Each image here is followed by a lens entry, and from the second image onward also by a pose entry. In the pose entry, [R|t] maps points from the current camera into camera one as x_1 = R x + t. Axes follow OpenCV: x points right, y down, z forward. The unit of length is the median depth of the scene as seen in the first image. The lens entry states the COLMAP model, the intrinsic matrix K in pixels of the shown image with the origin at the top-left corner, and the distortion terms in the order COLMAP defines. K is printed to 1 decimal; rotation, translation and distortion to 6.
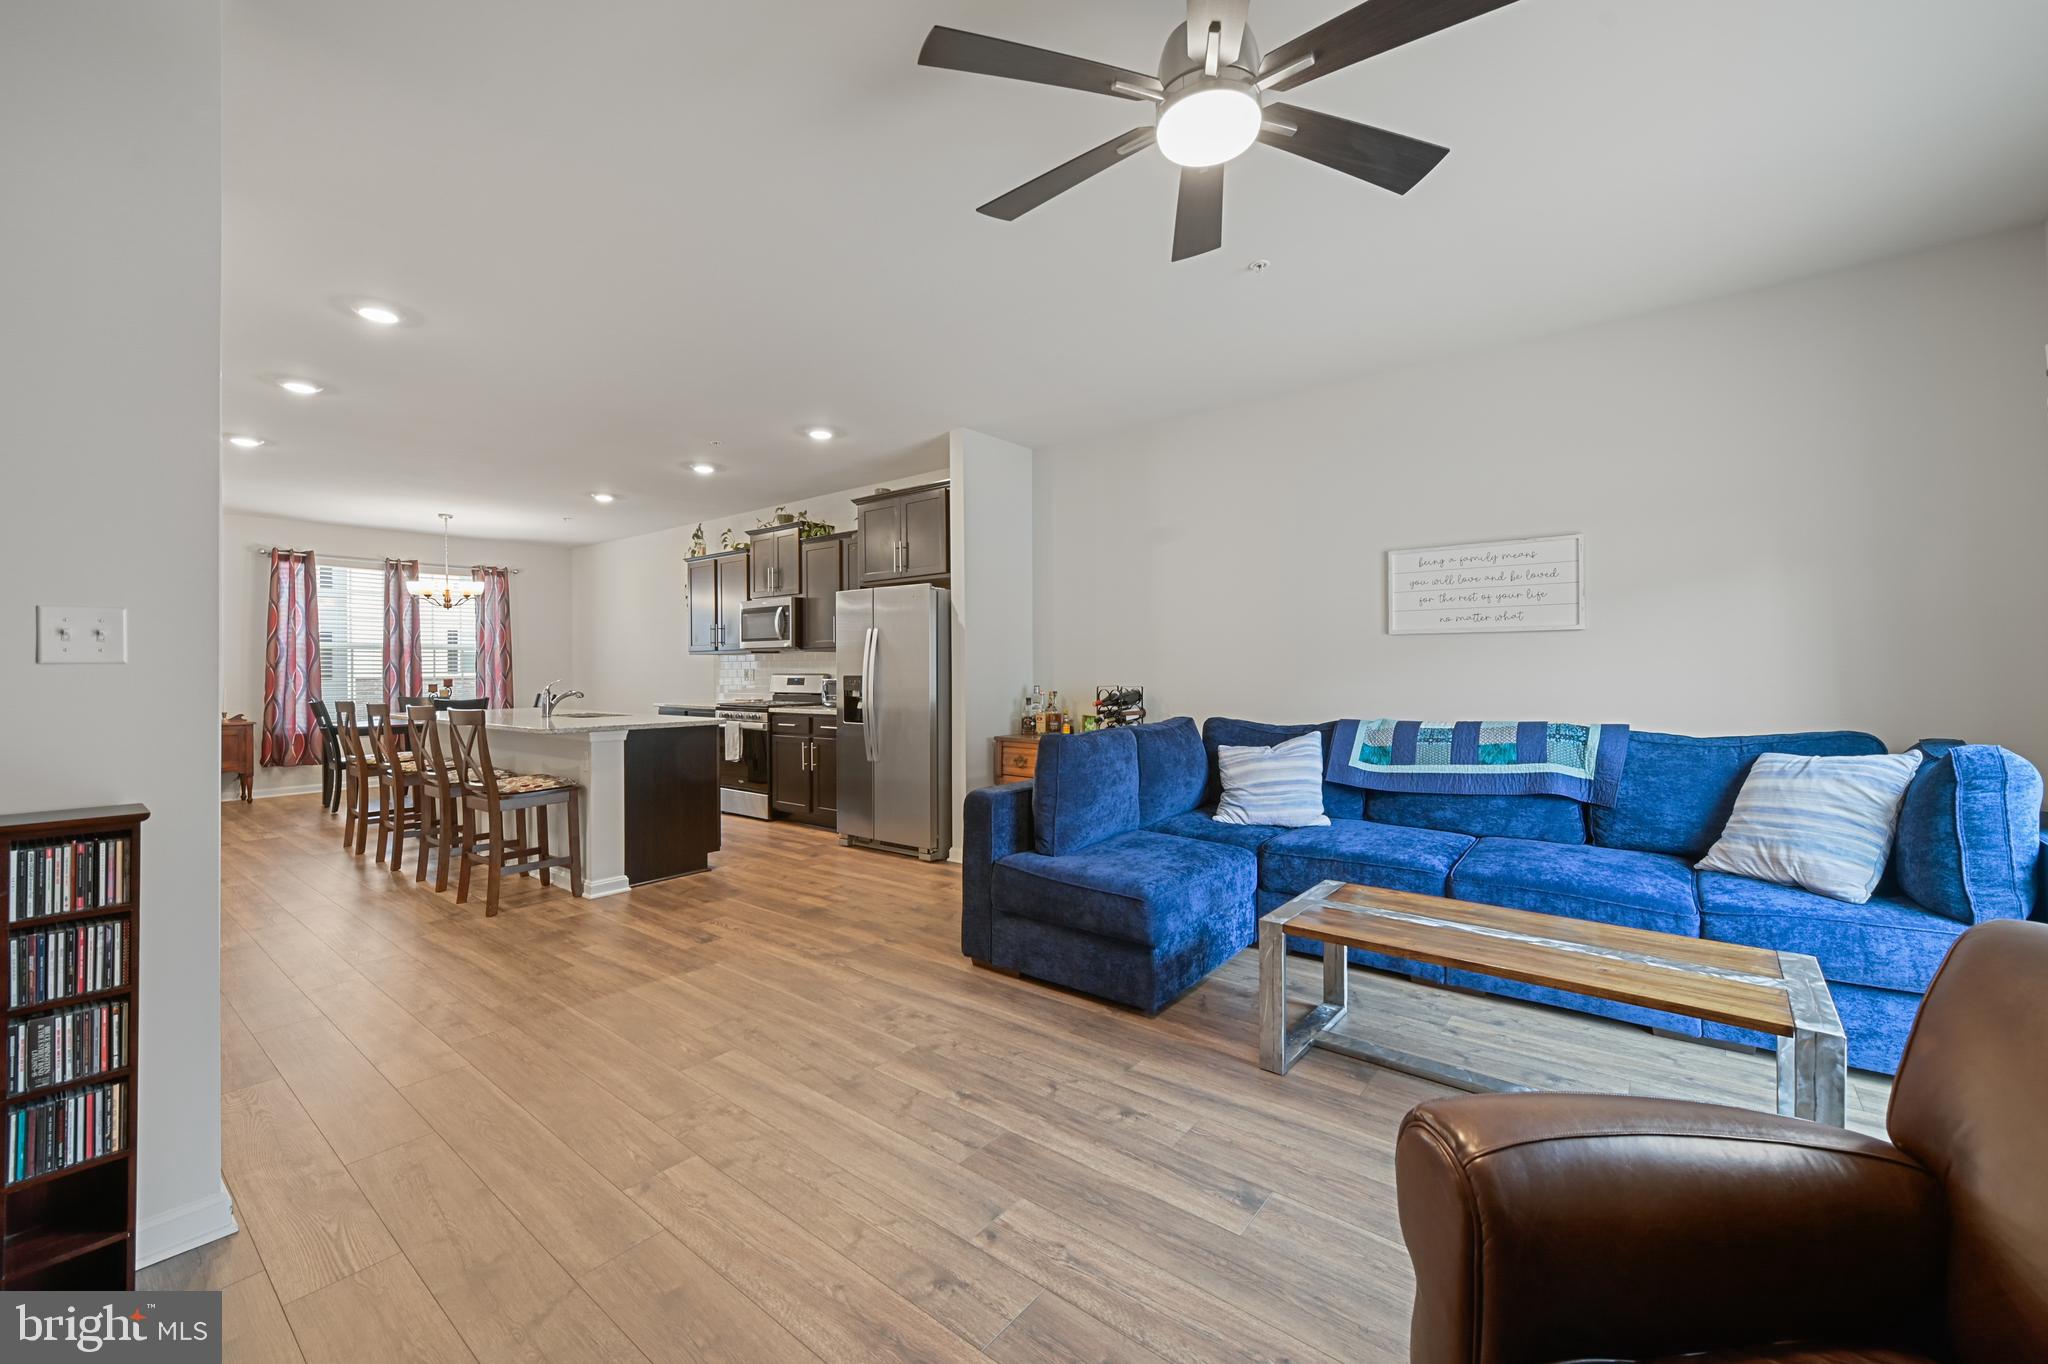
lens RADIAL K [[817.3, 0, 1026.7], [0, 817.3, 669.4], [0, 0, 1]] dist [0.008630, -0.000859]
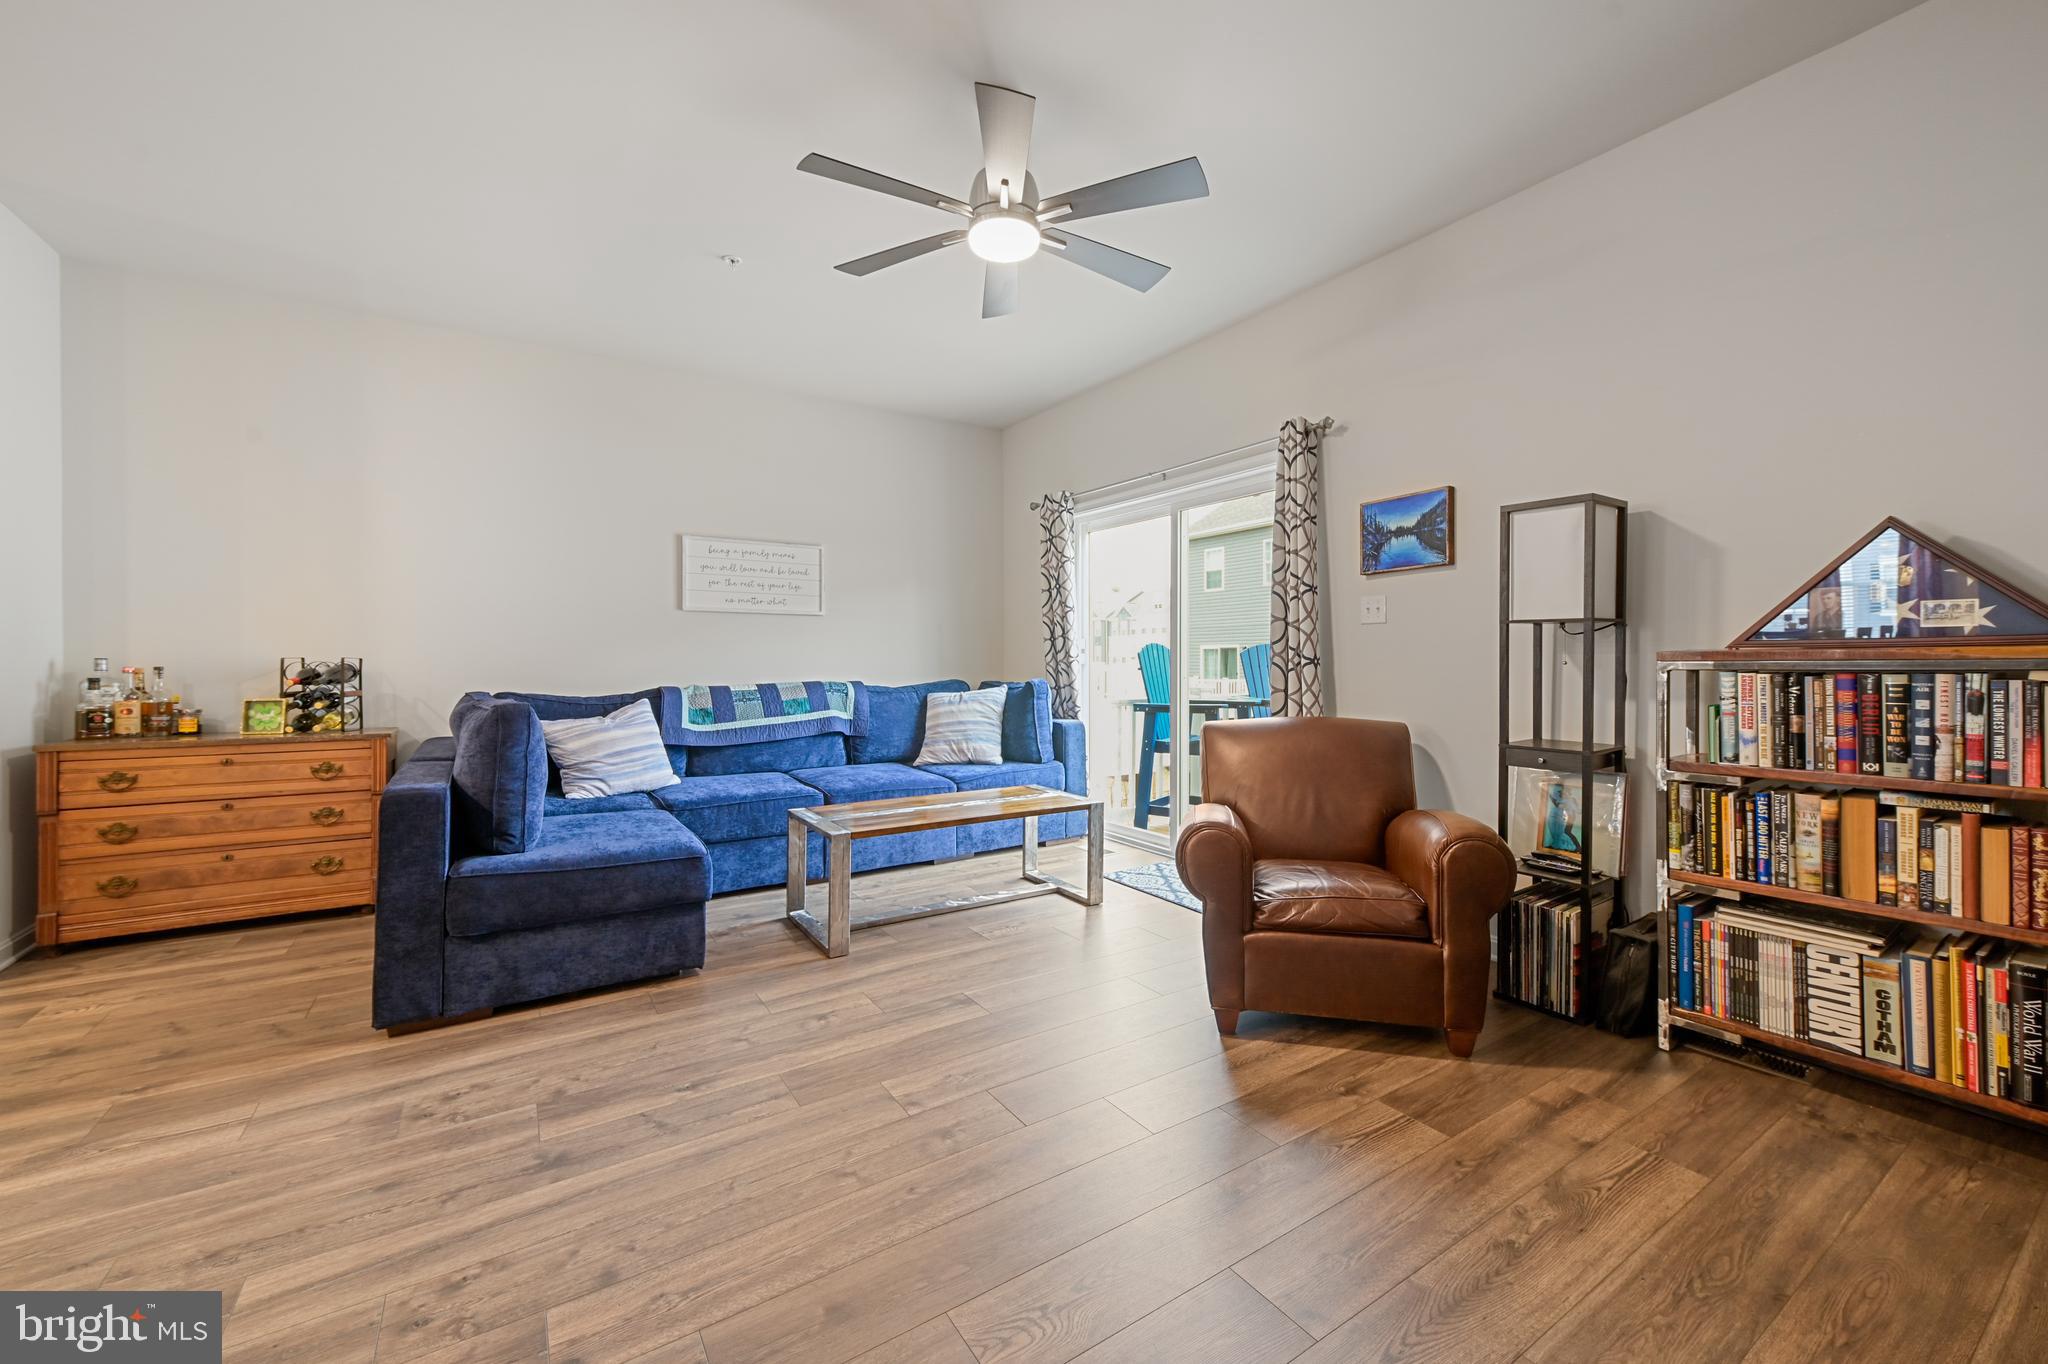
lens RADIAL K [[817.3, 0, 1028.3], [0, 817.3, 664.8], [0, 0, 1]] dist [0.008630, -0.000859]
pose [[0.300012, 0.006345, 0.953914, -0.631729], [0.002966, 0.999967, -0.007584, 0.054761], [-0.953931, 0.005105, 0.299984, 0.295632]]
